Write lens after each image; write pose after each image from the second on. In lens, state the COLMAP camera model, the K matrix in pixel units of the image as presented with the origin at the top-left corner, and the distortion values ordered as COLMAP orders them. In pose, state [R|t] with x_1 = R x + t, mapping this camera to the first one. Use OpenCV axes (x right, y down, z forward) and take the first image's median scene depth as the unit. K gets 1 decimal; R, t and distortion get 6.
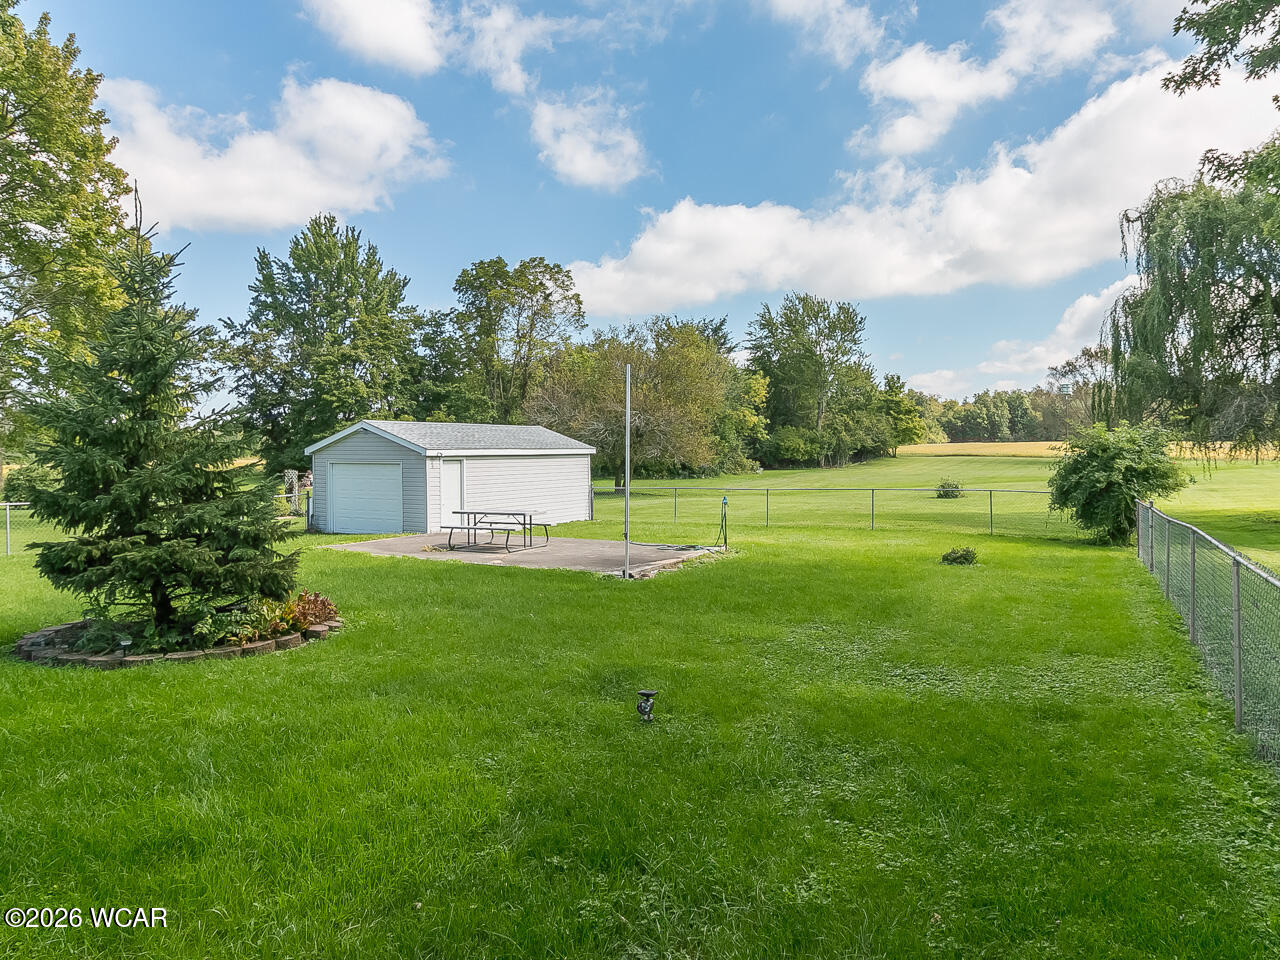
lens RADIAL K [[877.2, 0, 636.8], [0, 877.2, 469.4], [0, 0, 1]] dist [-0.003855, -0.004192]
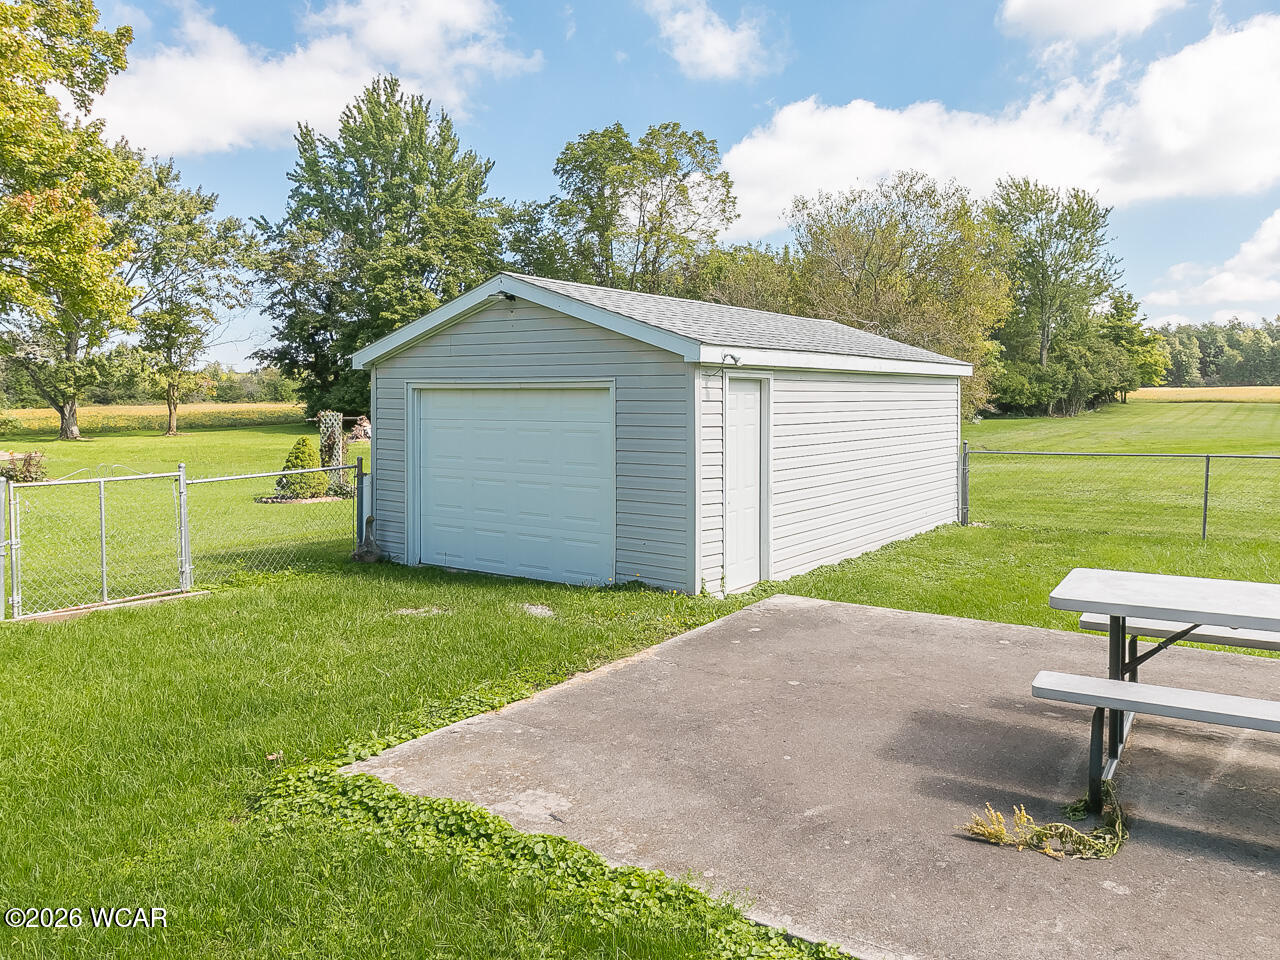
lens RADIAL K [[960.6, 0, 625.0], [0, 960.6, 424.0], [0, 0, 1]] dist [-0.022690, -0.006421]
pose [[0.995857, 0.005355, -0.090773, -0.075132], [-0.004854, 0.999972, 0.005742, 0.001993], [0.090802, -0.005278, 0.995855, 0.201189]]
